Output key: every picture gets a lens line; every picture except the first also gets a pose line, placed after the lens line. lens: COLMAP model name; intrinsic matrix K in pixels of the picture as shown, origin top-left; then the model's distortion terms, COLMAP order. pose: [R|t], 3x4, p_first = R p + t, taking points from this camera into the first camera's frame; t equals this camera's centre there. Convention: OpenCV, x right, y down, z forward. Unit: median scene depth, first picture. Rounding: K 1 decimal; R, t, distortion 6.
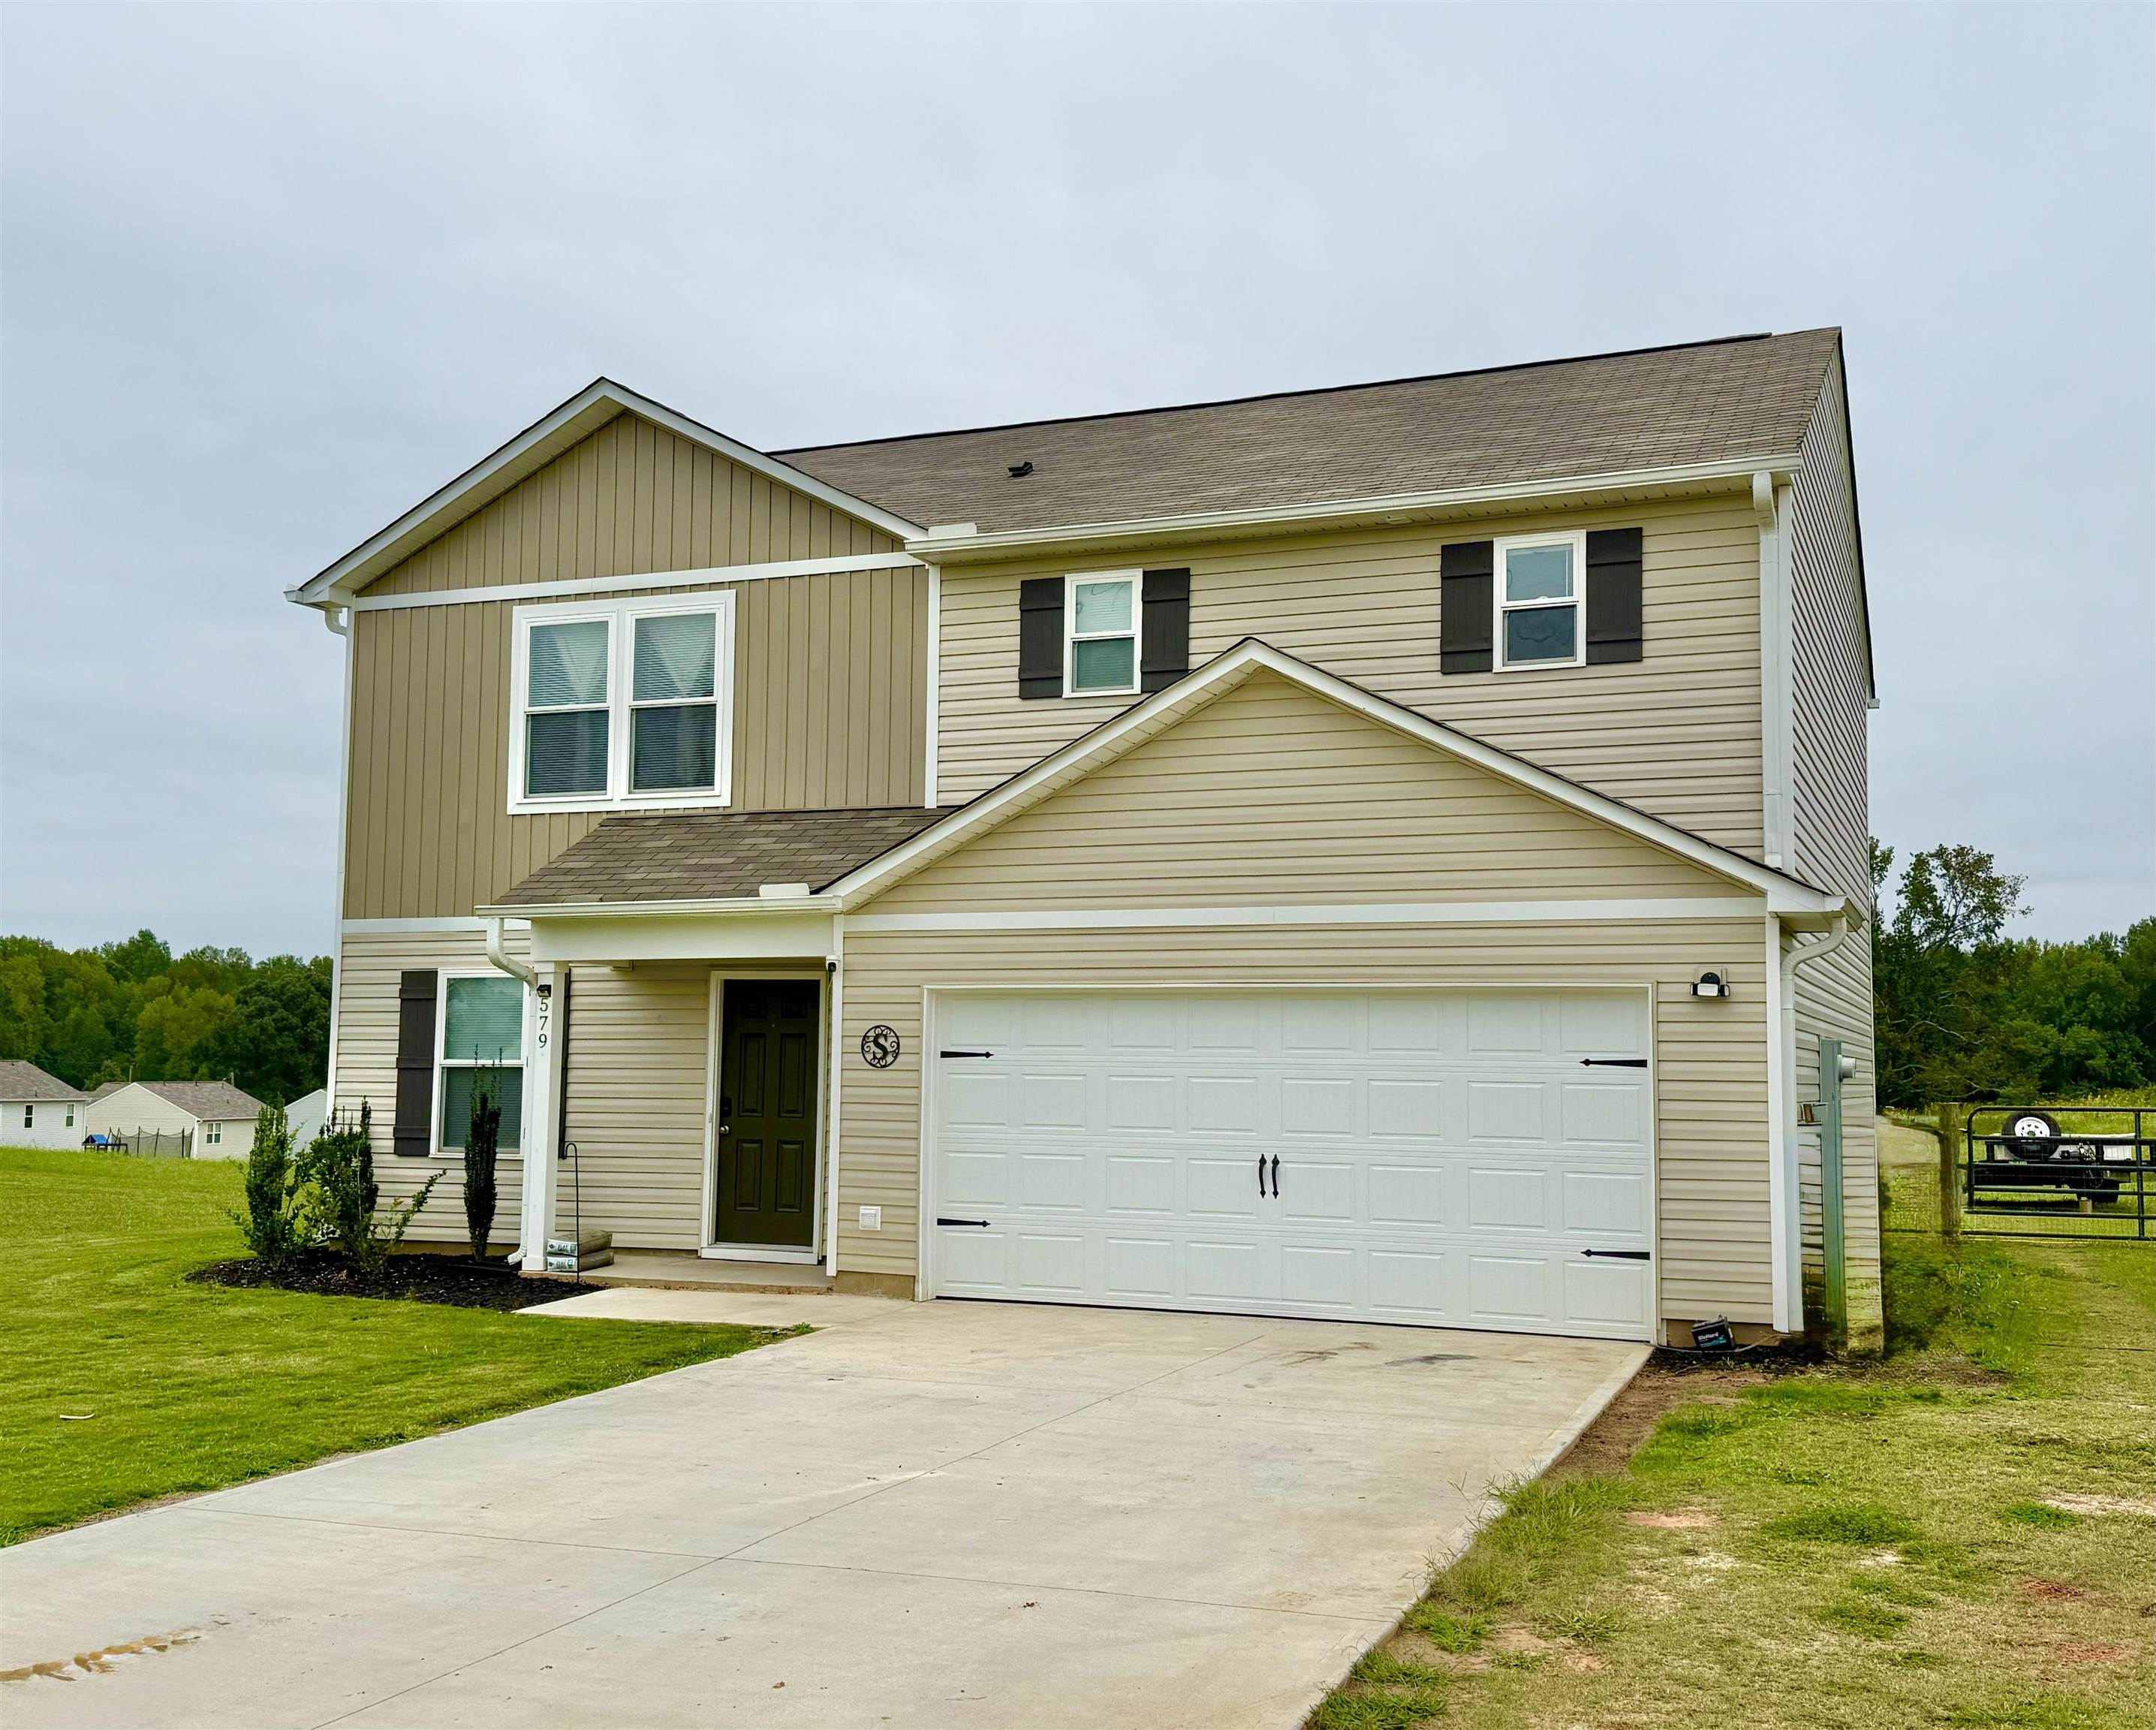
lens RADIAL K [[2221.2, 0, 1078.5], [0, 2221.2, 866.1], [0, 0, 1]] dist [0.062370, 0.000000]
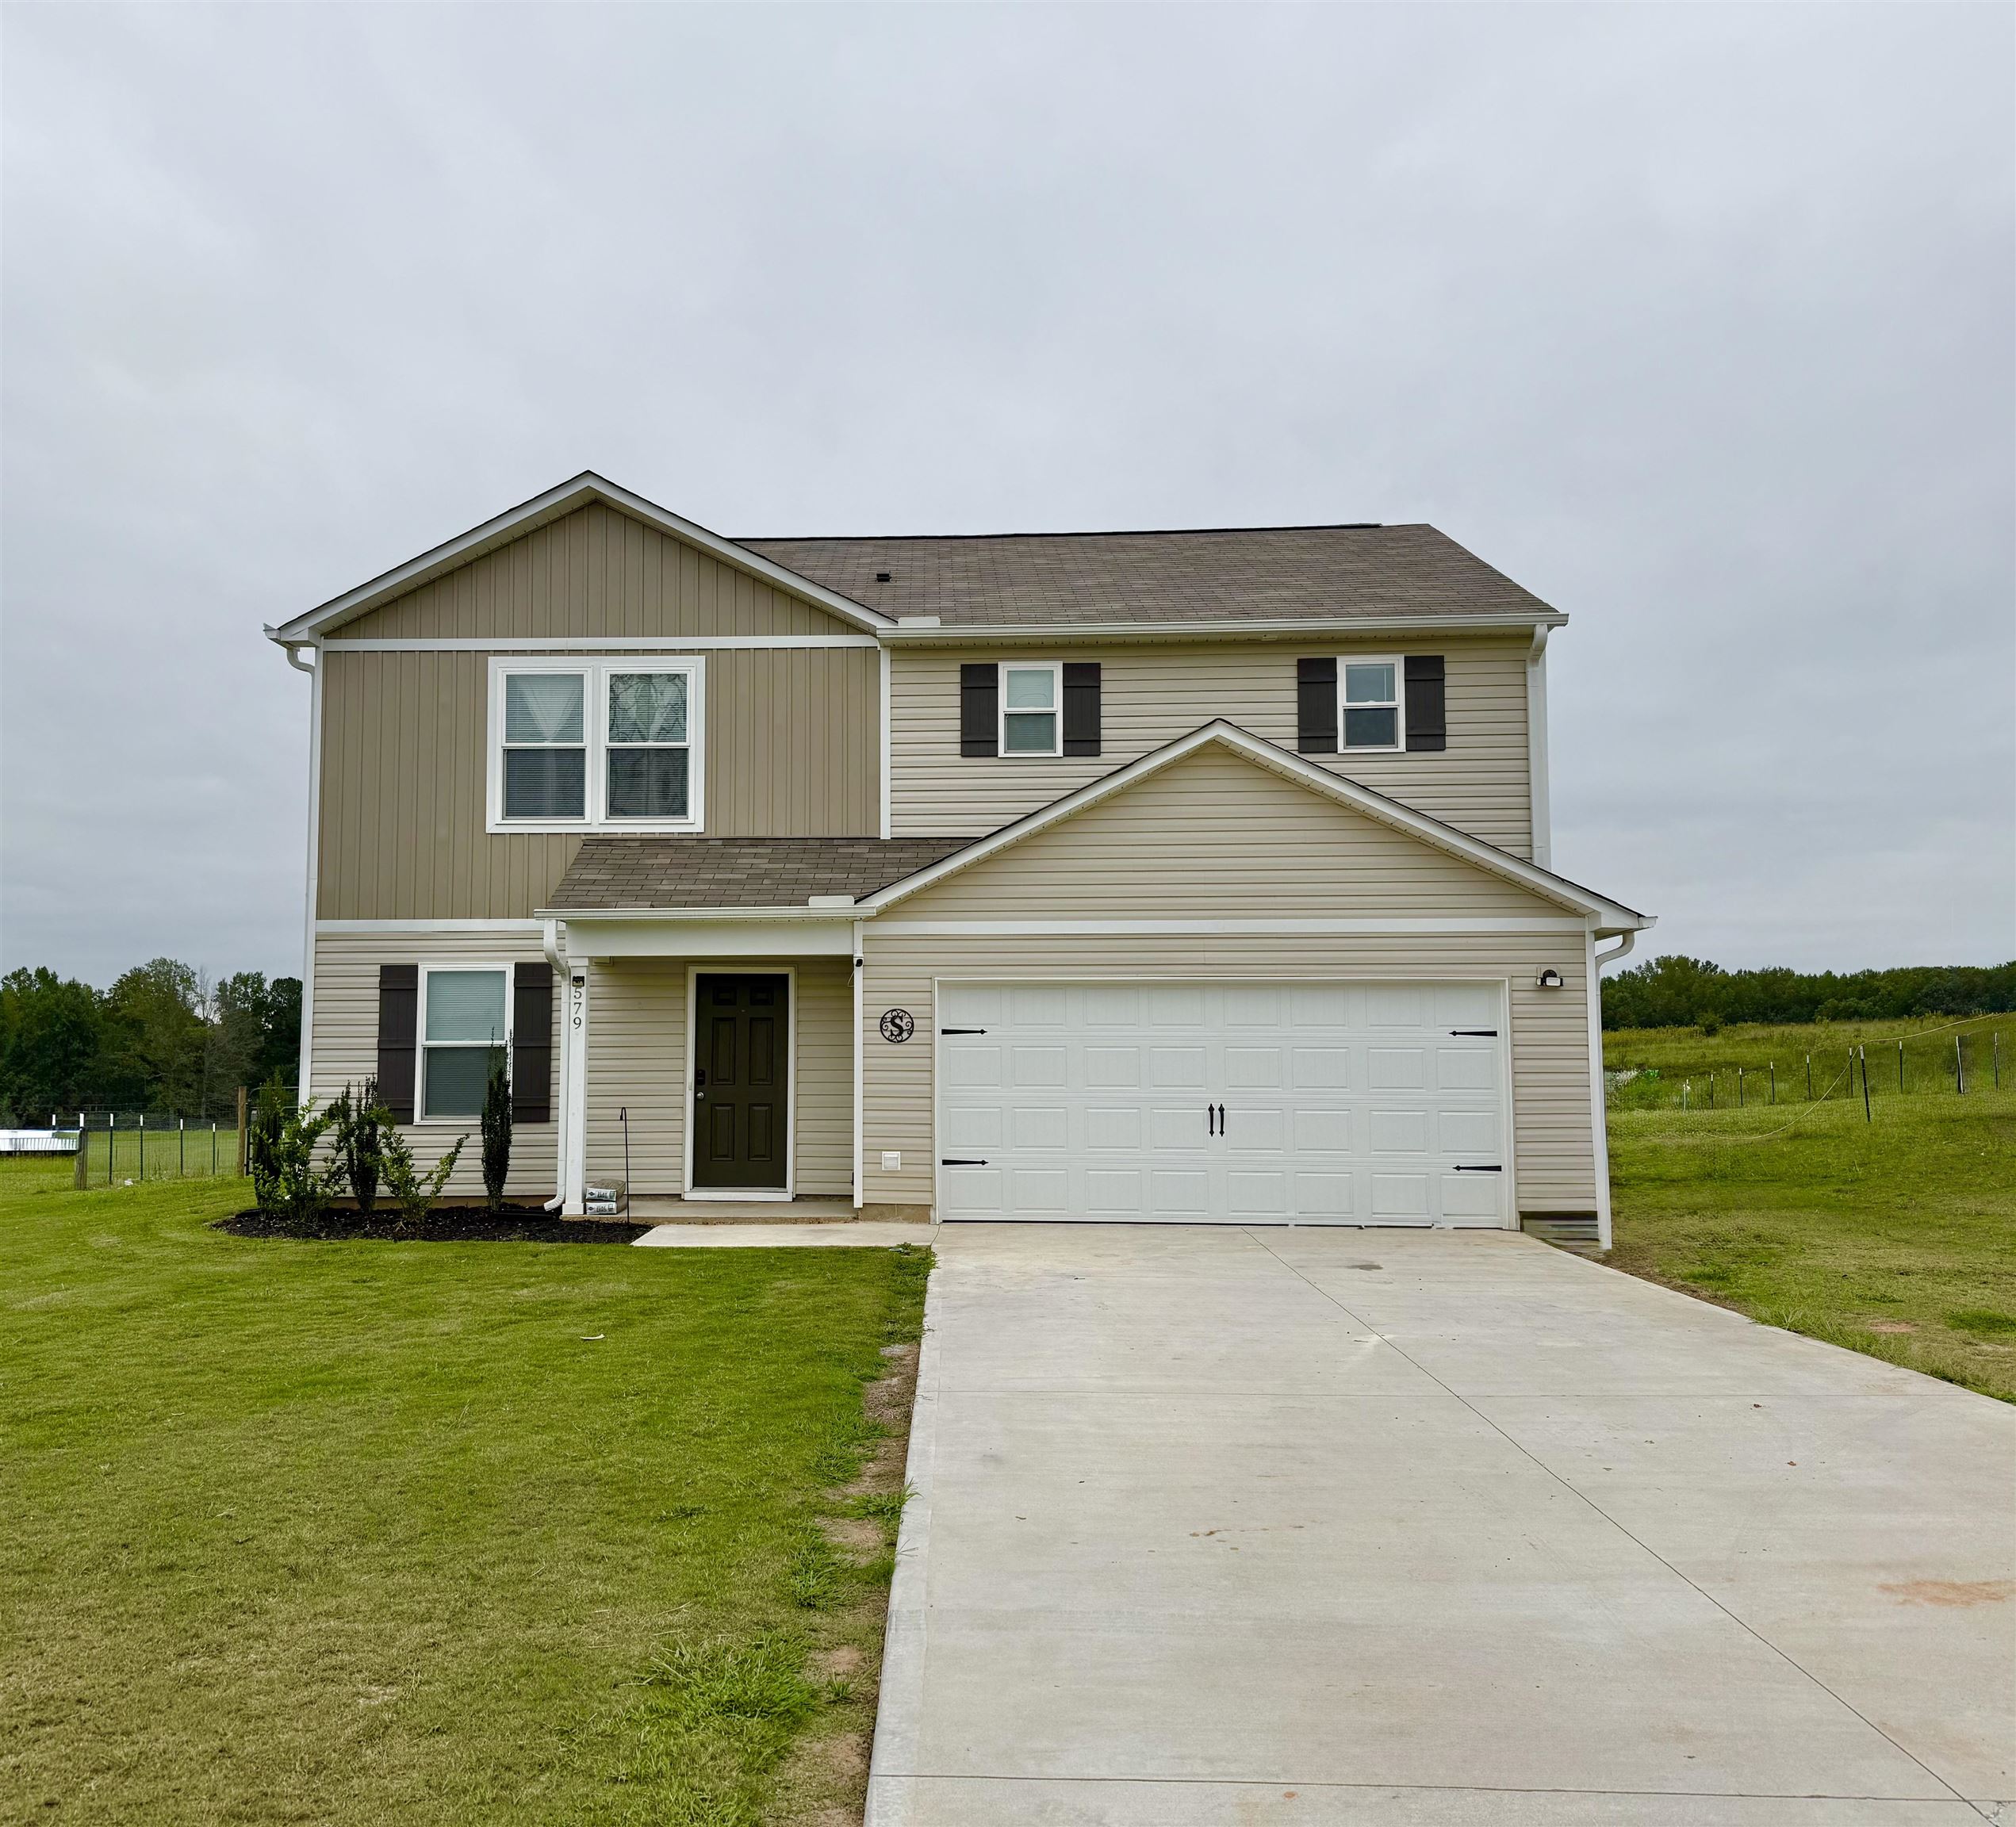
lens RADIAL K [[1680.2, 0, 1000.4], [0, 1680.2, 912.2], [0, 0, 1]] dist [0.076160, 0.002517]
pose [[0.943699, 0.016784, 0.330380, -0.327518], [-0.019787, 0.999788, 0.005730, 0.009126], [-0.330214, -0.011944, 0.943830, 0.071737]]
